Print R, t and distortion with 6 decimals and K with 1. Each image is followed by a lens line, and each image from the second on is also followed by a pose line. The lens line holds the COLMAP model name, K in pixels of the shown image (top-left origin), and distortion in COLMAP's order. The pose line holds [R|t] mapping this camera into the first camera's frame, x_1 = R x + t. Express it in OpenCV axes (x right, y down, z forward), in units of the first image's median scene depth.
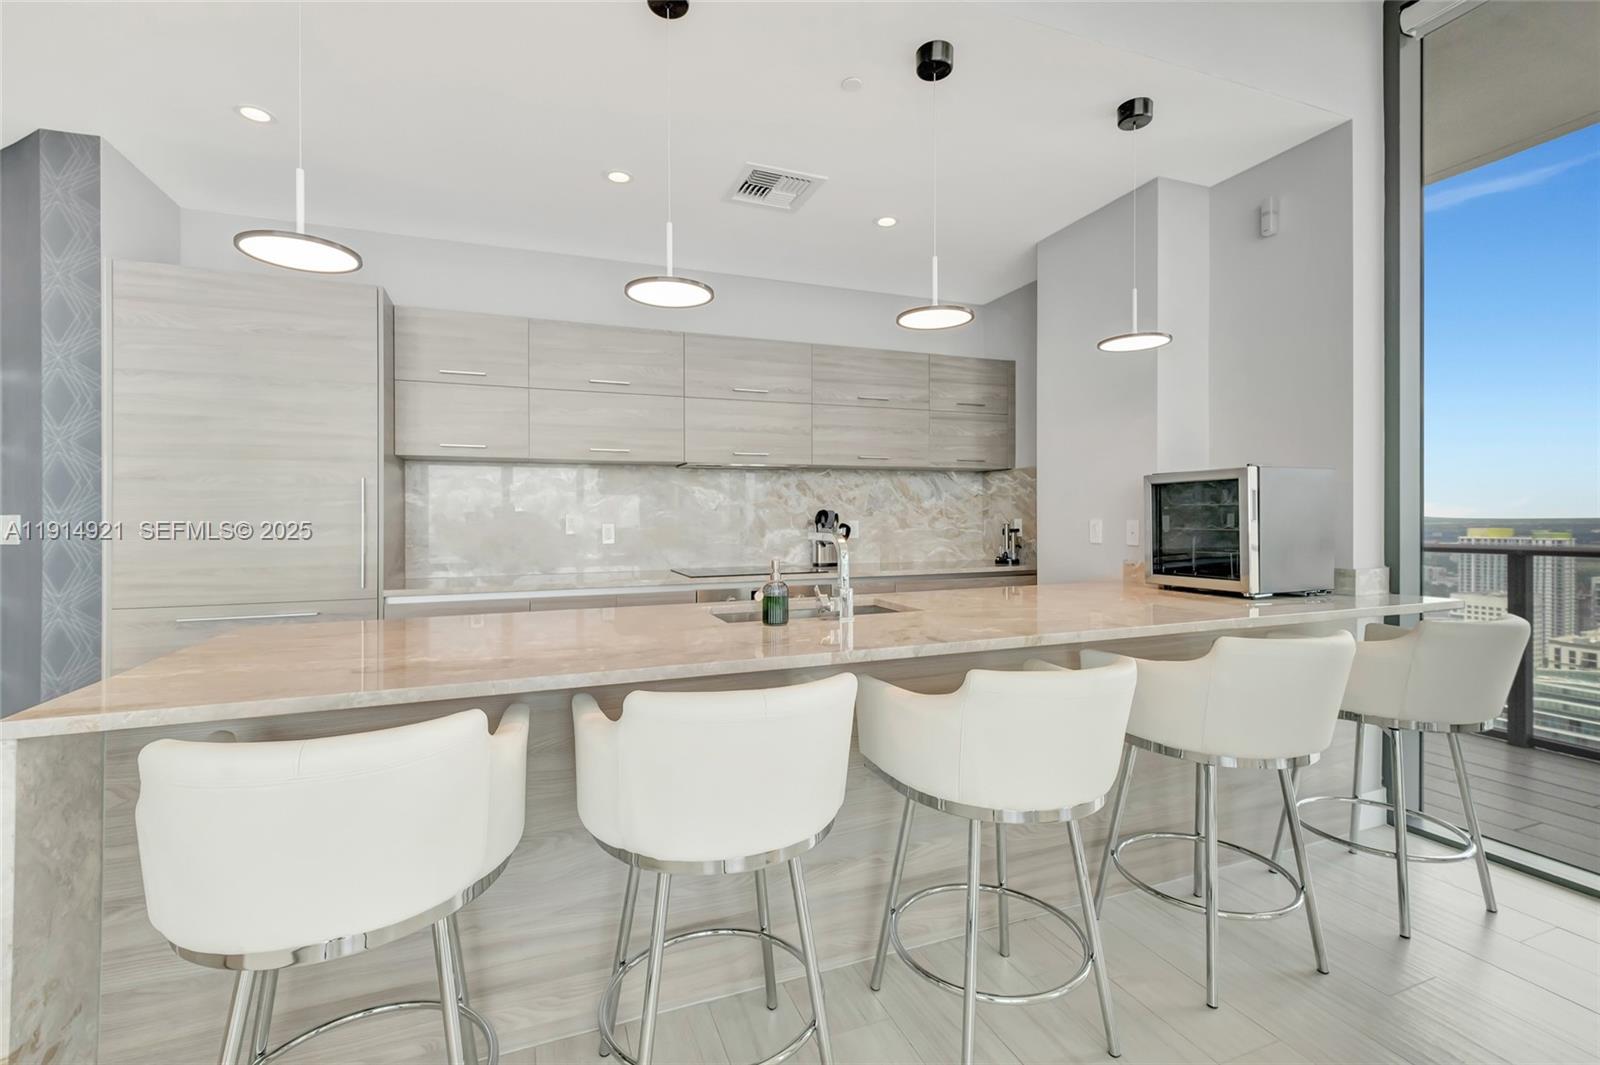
lens RADIAL K [[697.9, 0, 796.1], [0, 697.9, 520.3], [0, 0, 1]] dist [0.004575, -0.006569]
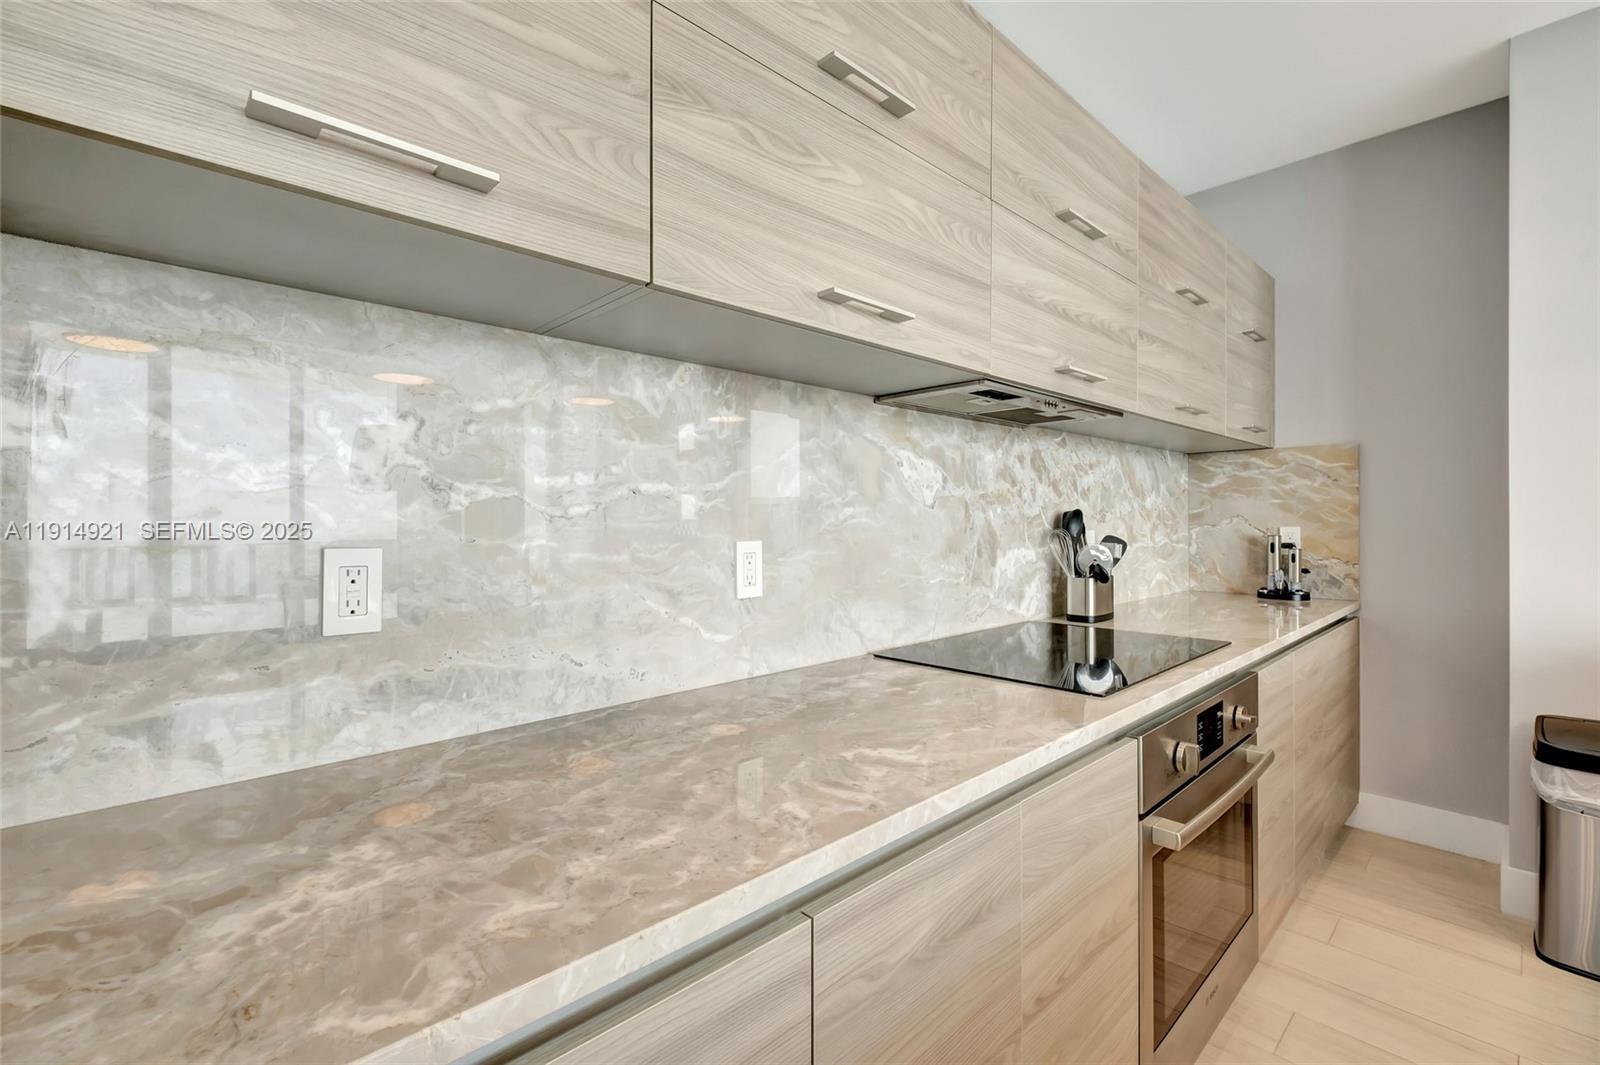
lens RADIAL K [[697.9, 0, 796.1], [0, 697.9, 520.3], [0, 0, 1]] dist [0.004575, -0.006569]
pose [[0.930424, 0.004063, 0.366463, -0.338872], [-0.000723, 0.999957, -0.009252, -0.001990], [-0.366485, 0.008344, 0.930387, 0.594713]]
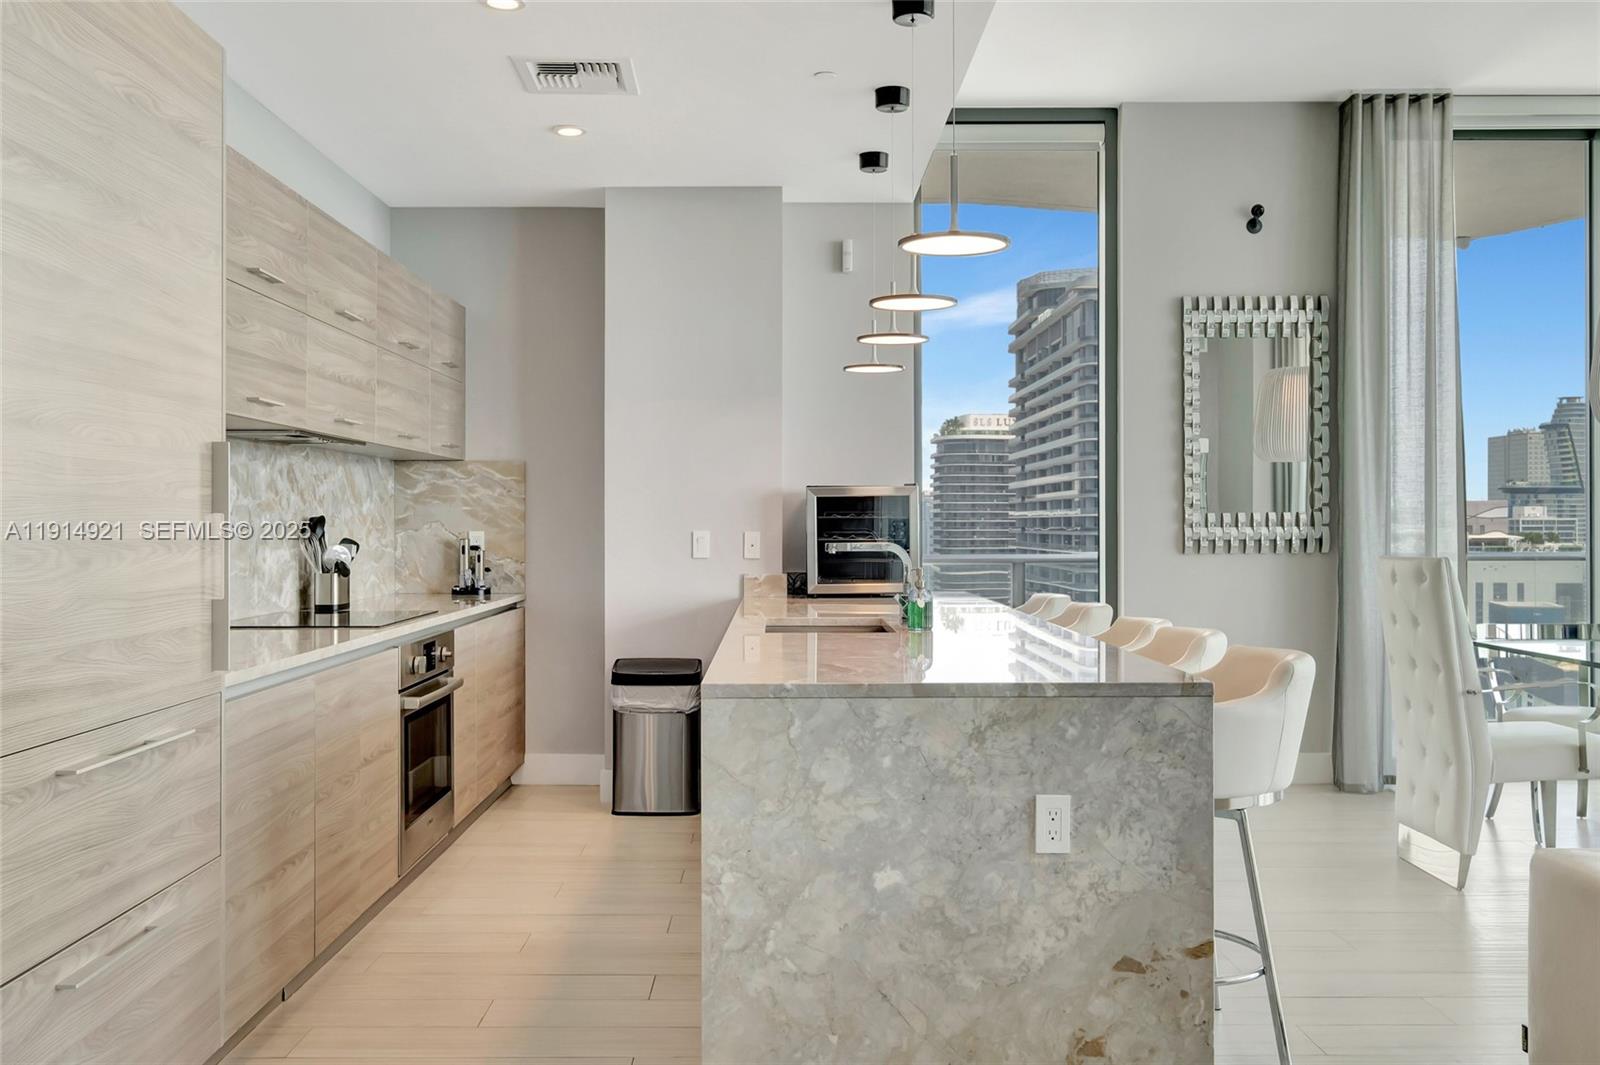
lens RADIAL K [[1427.0, 0, 773.7], [0, 1427.0, 528.6], [0, 0, 1]] dist [-0.003313, 0.013986]
pose [[0.374714, 0.003462, 0.927134, -0.943714], [0.003549, 0.999980, -0.005169, 0.003802], [-0.927134, 0.005227, 0.374694, 0.181291]]
